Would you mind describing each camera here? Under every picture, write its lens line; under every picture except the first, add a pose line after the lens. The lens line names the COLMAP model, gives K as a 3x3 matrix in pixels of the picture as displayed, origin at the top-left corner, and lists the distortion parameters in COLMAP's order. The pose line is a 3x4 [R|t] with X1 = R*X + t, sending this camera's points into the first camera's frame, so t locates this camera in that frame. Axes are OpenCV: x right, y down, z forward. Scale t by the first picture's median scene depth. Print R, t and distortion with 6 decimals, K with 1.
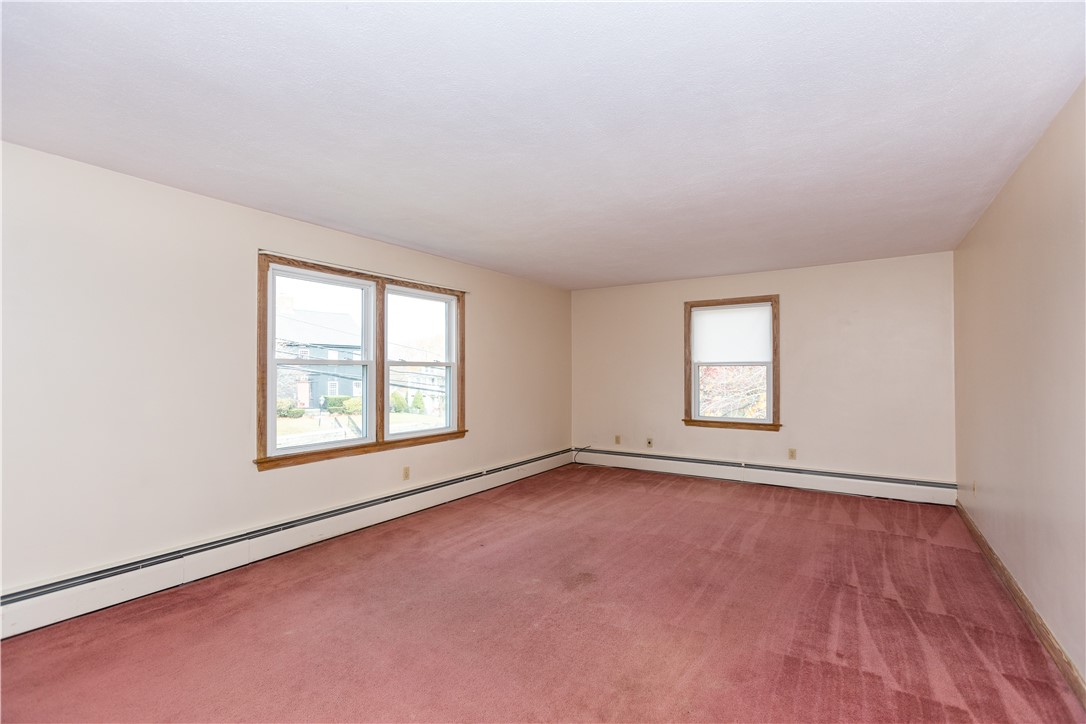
lens RADIAL K [[480.0, 0, 548.2], [0, 480.0, 350.5], [0, 0, 1]] dist [-0.009654, 0.009465]
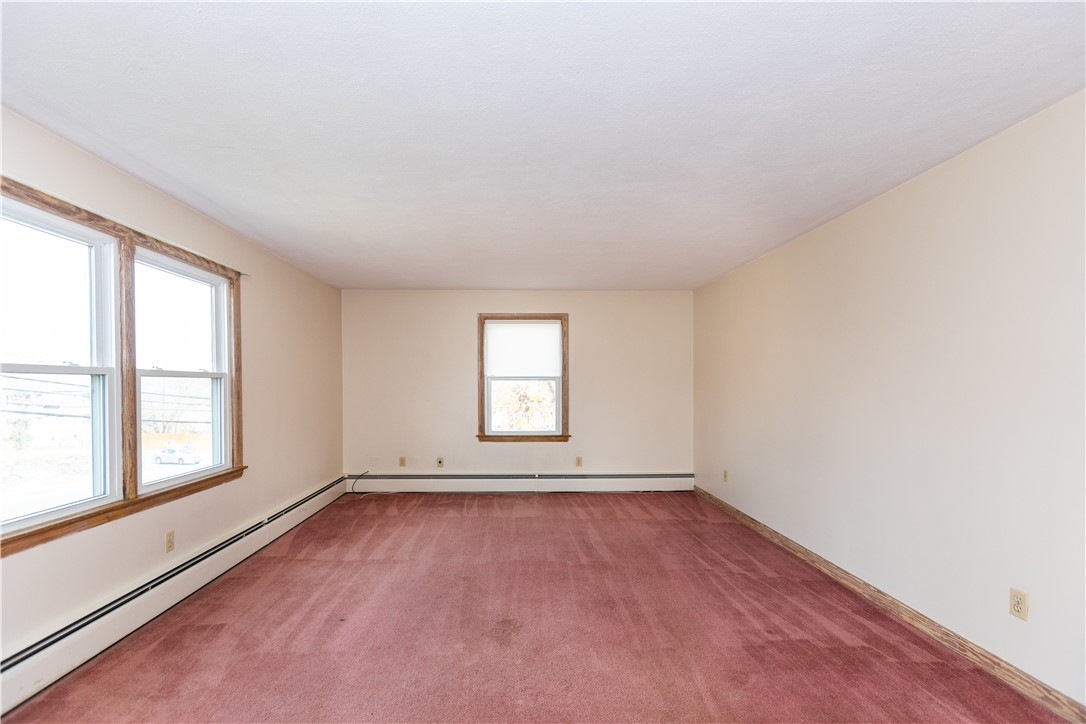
lens RADIAL K [[488.1, 0, 517.3], [0, 488.1, 381.5], [0, 0, 1]] dist [-0.021540, 0.017959]
pose [[0.827920, 0.006244, 0.560812, -0.256014], [-0.026529, 0.999255, 0.028039, 0.006963], [-0.560219, -0.038092, 0.827468, 0.182382]]
